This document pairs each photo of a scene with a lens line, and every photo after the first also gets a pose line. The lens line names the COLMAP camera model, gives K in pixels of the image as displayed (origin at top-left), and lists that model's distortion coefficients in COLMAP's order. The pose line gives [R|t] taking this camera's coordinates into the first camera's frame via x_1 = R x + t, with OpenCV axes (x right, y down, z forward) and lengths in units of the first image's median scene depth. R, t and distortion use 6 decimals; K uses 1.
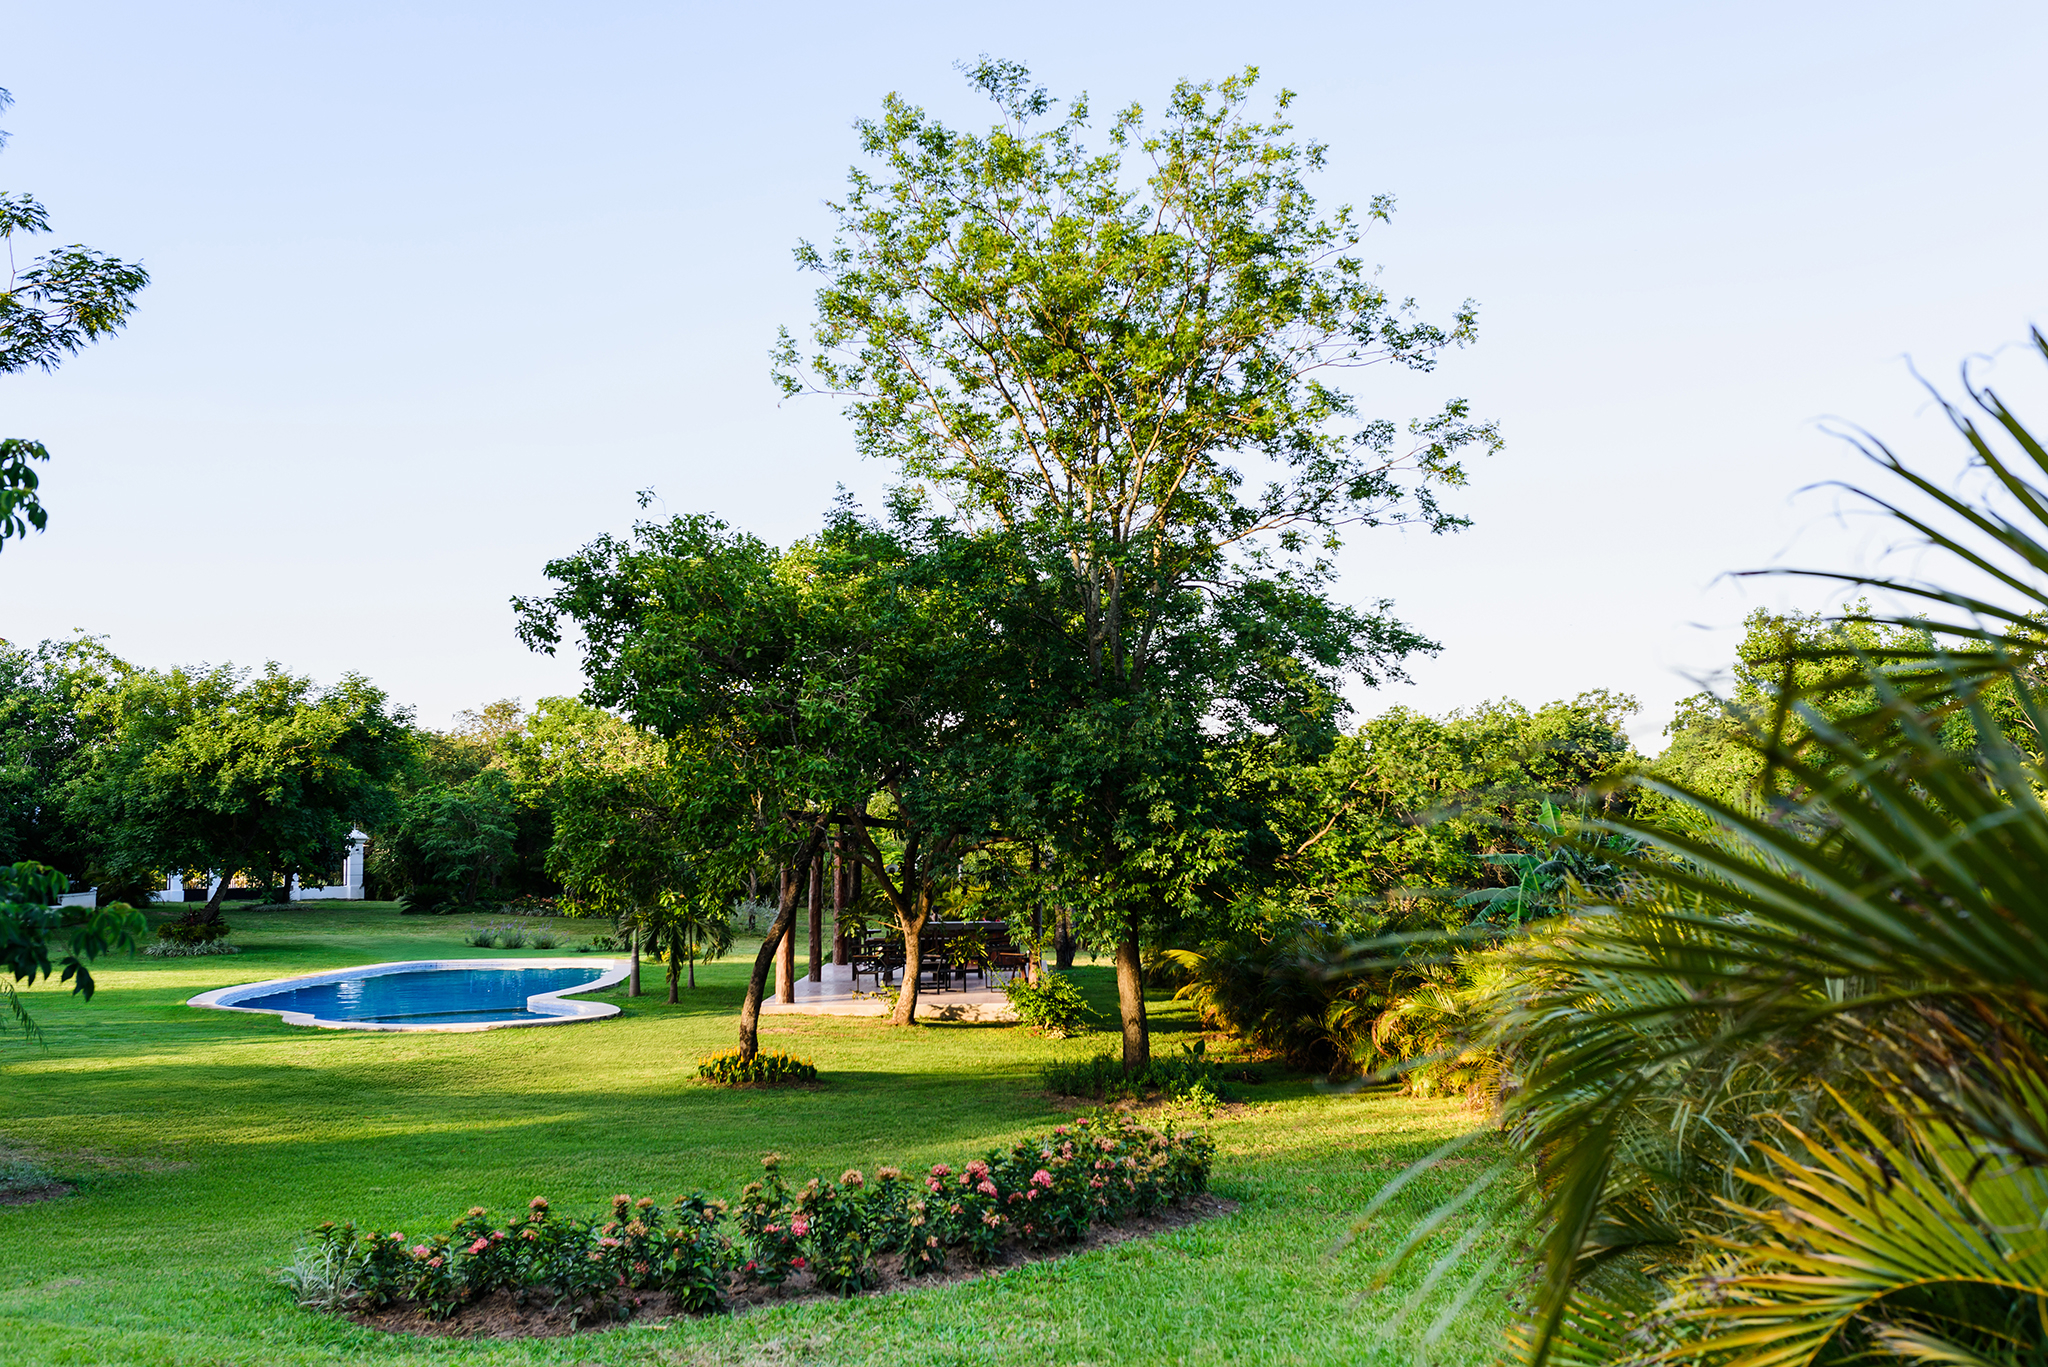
lens RADIAL K [[1957.6, 0, 1035.6], [0, 1957.6, 704.4], [0, 0, 1]] dist [0.006863, 0.000000]
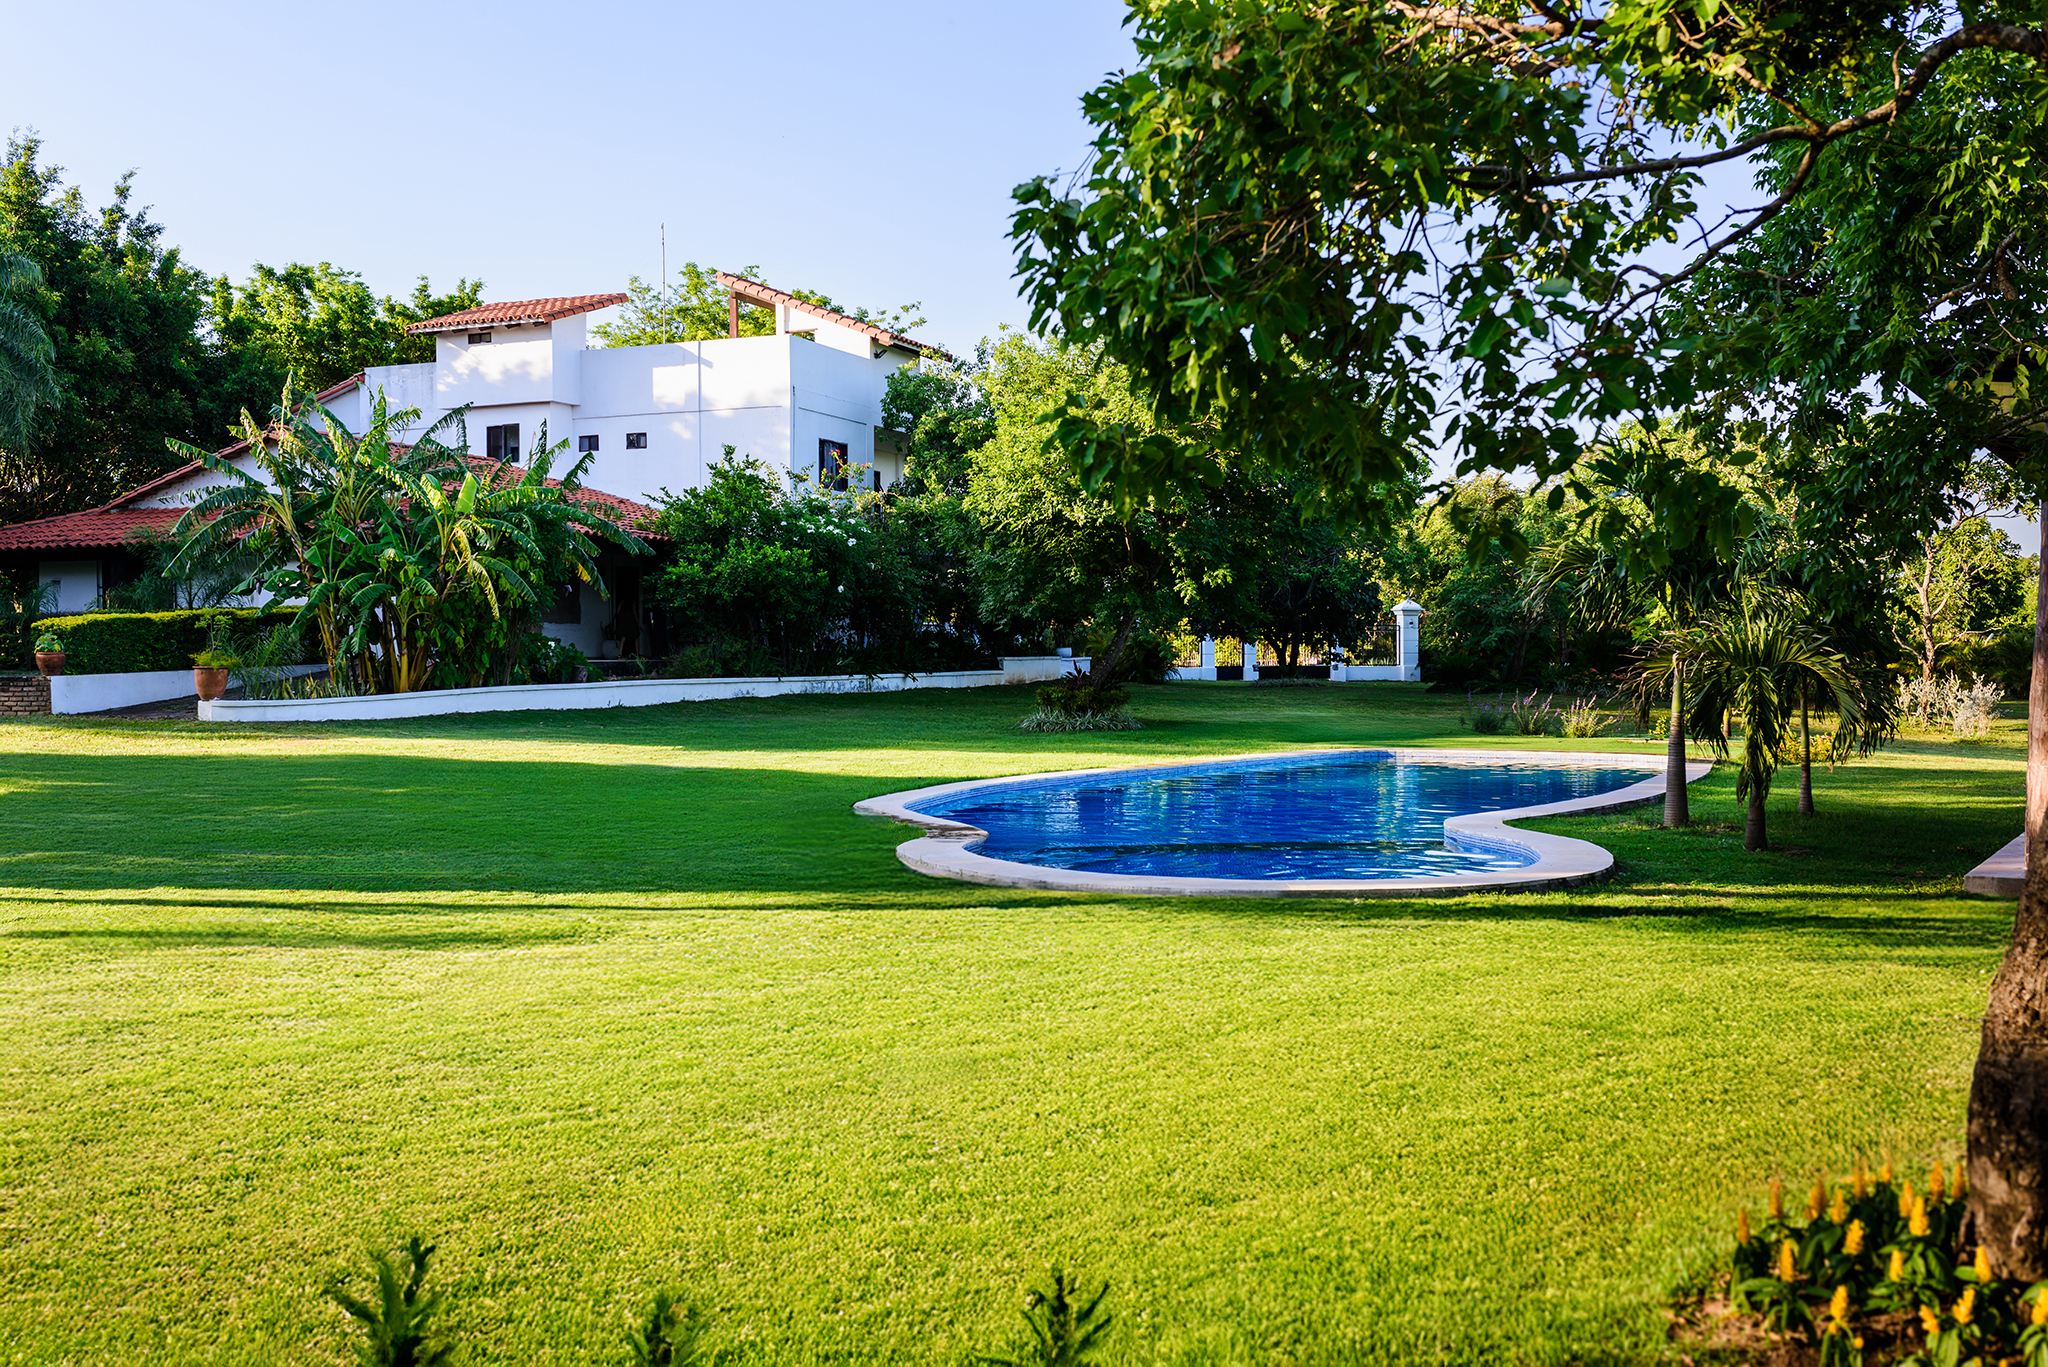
lens RADIAL K [[1957.6, 0, 1023.5], [0, 1957.6, 690.8], [0, 0, 1]] dist [0.006863, 0.000000]
pose [[0.841036, 0.014342, -0.540789, -0.129684], [0.036040, 0.995942, 0.082463, 0.113523], [0.539777, -0.088845, 0.837106, 0.831167]]
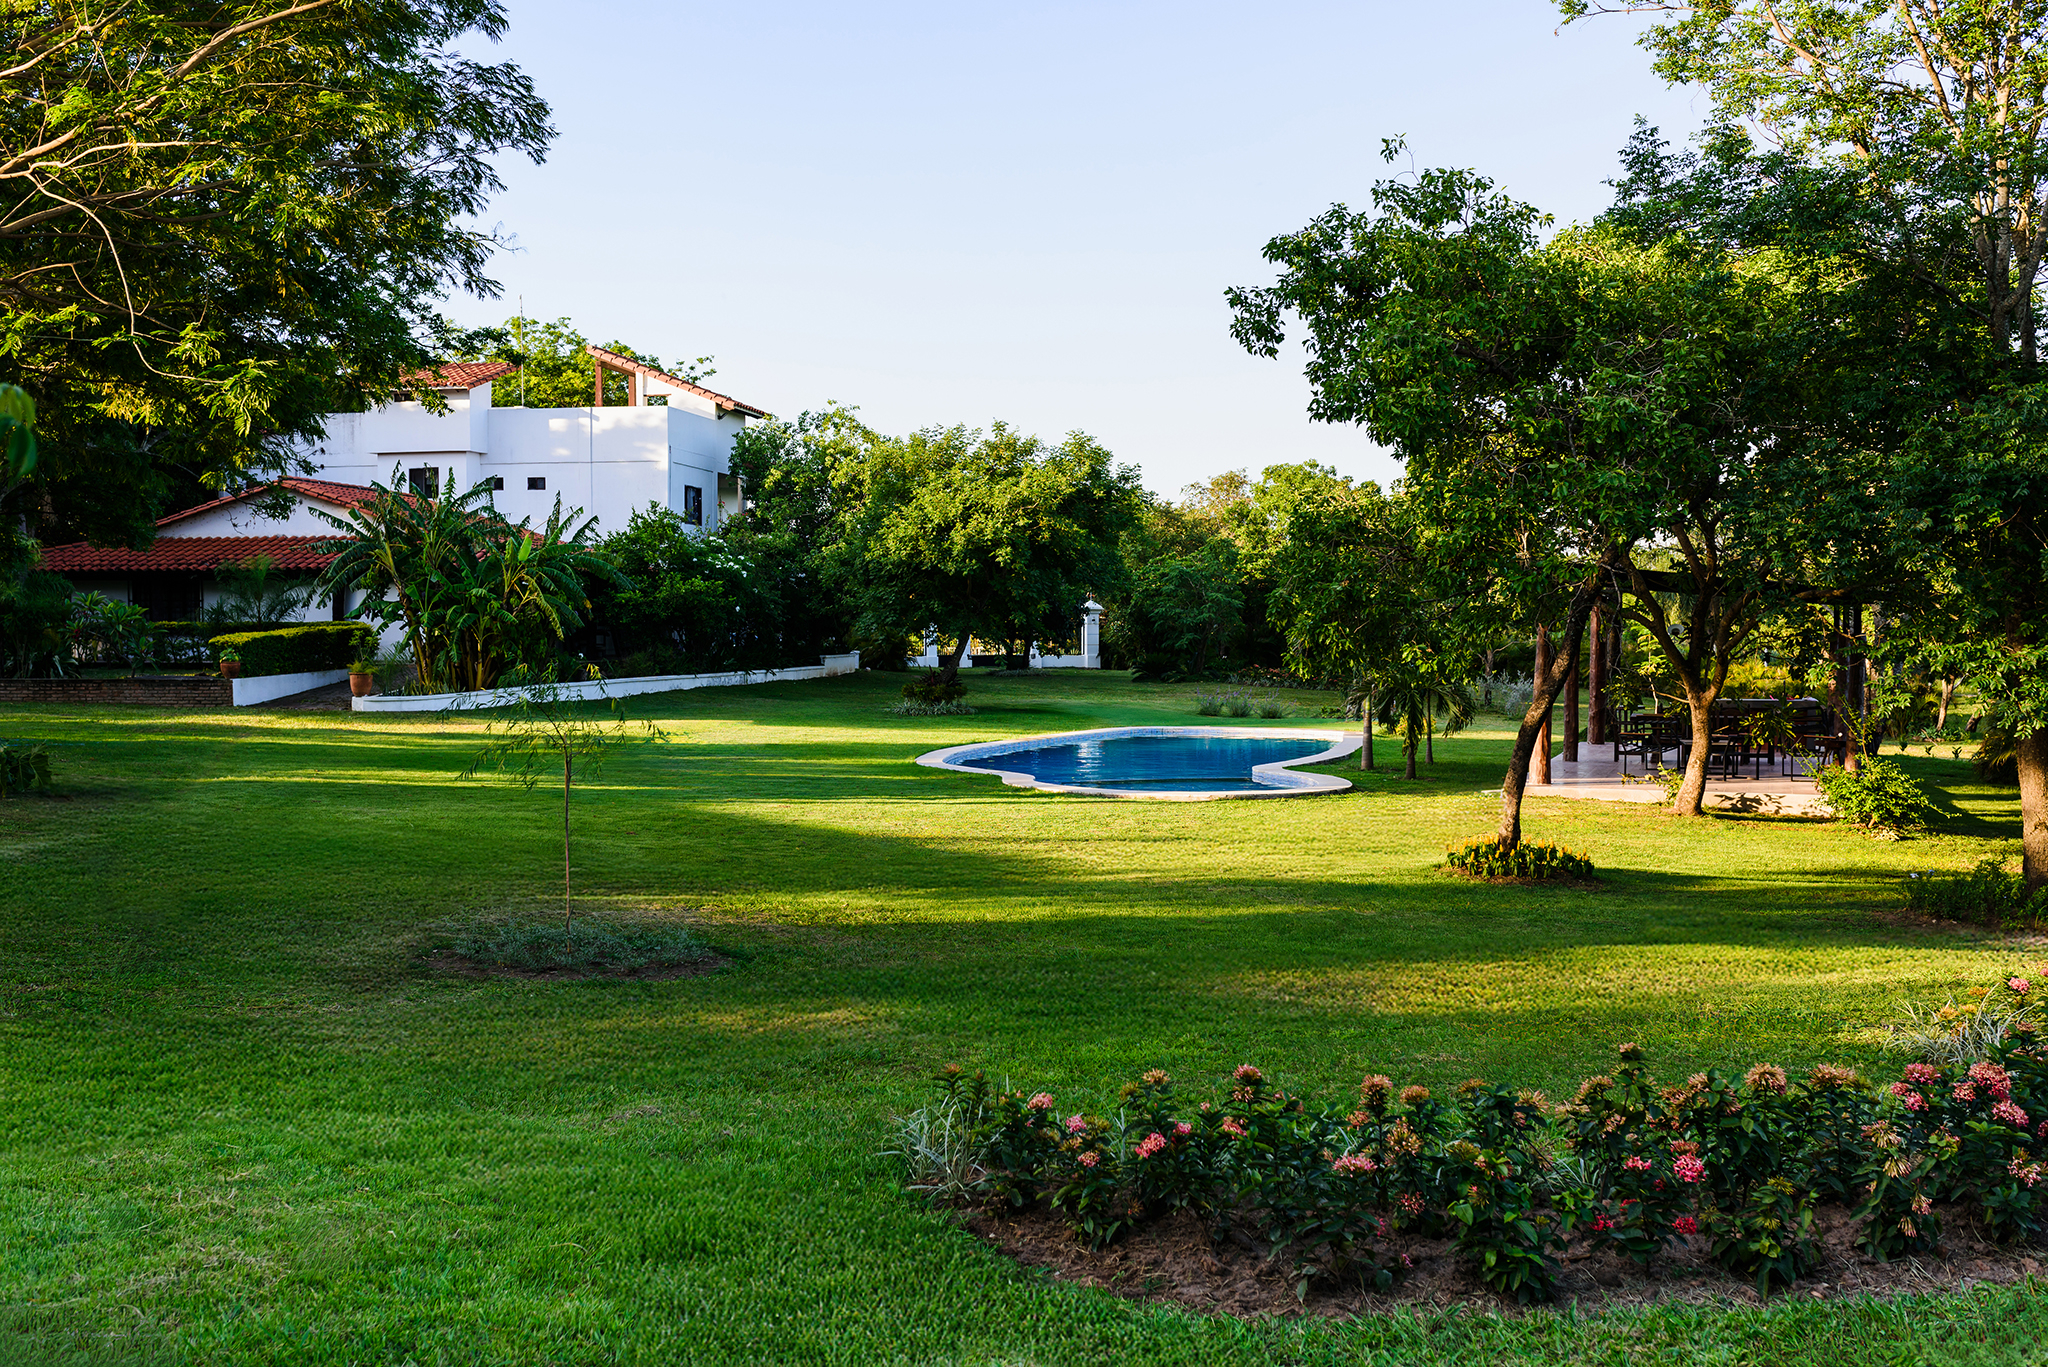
lens RADIAL K [[1957.6, 0, 1027.5], [0, 1957.6, 690.6], [0, 0, 1]] dist [0.006863, 0.000000]
pose [[0.932379, 0.021703, -0.360831, -0.038097], [0.016369, 0.994637, 0.102121, 0.026164], [0.361112, -0.101122, 0.927024, 0.162274]]
